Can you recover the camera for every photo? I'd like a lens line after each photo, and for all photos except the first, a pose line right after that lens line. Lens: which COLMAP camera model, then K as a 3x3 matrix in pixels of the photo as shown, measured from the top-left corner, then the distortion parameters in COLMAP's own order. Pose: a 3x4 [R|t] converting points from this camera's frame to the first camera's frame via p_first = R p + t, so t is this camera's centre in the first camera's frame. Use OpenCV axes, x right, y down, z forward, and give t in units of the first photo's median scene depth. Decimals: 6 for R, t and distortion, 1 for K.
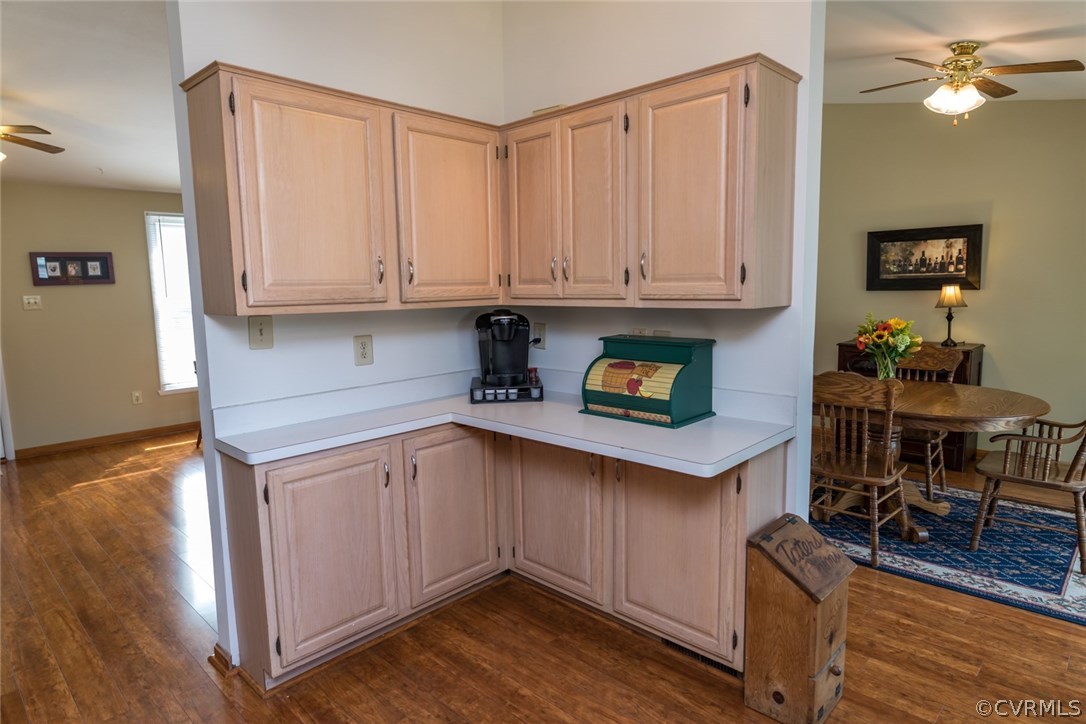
lens RADIAL K [[626.5, 0, 553.9], [0, 626.5, 361.0], [0, 0, 1]] dist [0.000655, -0.001232]
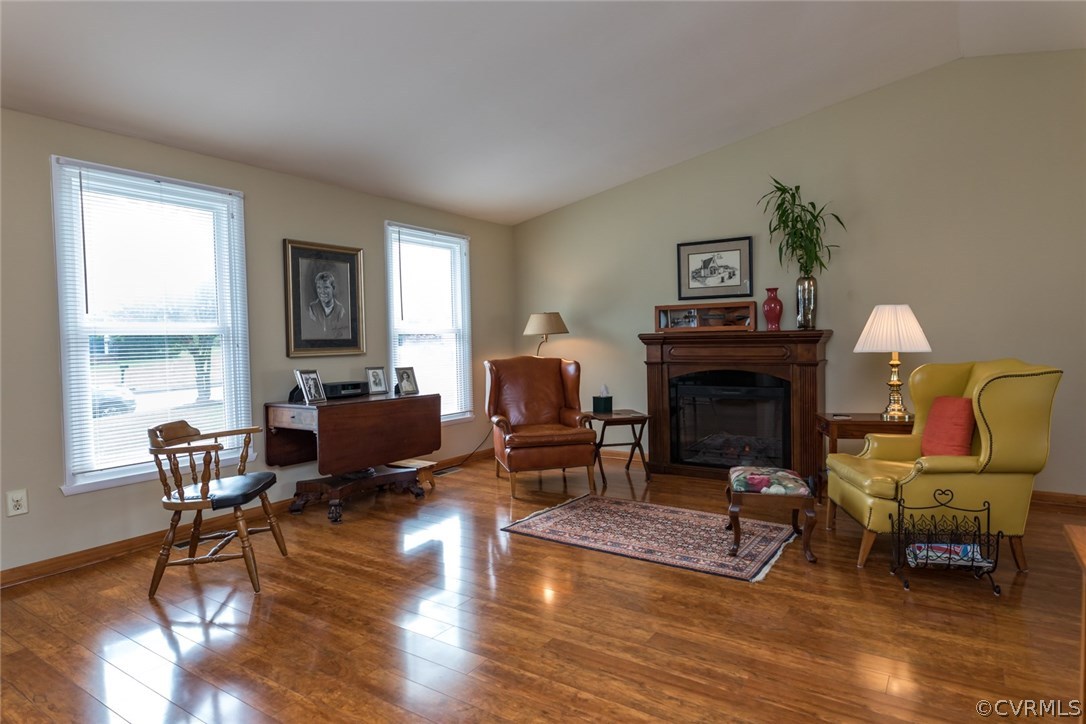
lens RADIAL K [[626.5, 0, 549.3], [0, 626.5, 357.0], [0, 0, 1]] dist [0.000655, -0.001232]
pose [[0.985358, -0.006993, 0.170352, -0.376513], [0.023385, 0.995259, -0.094407, -0.003146], [-0.168884, 0.097008, 0.980850, 0.479232]]
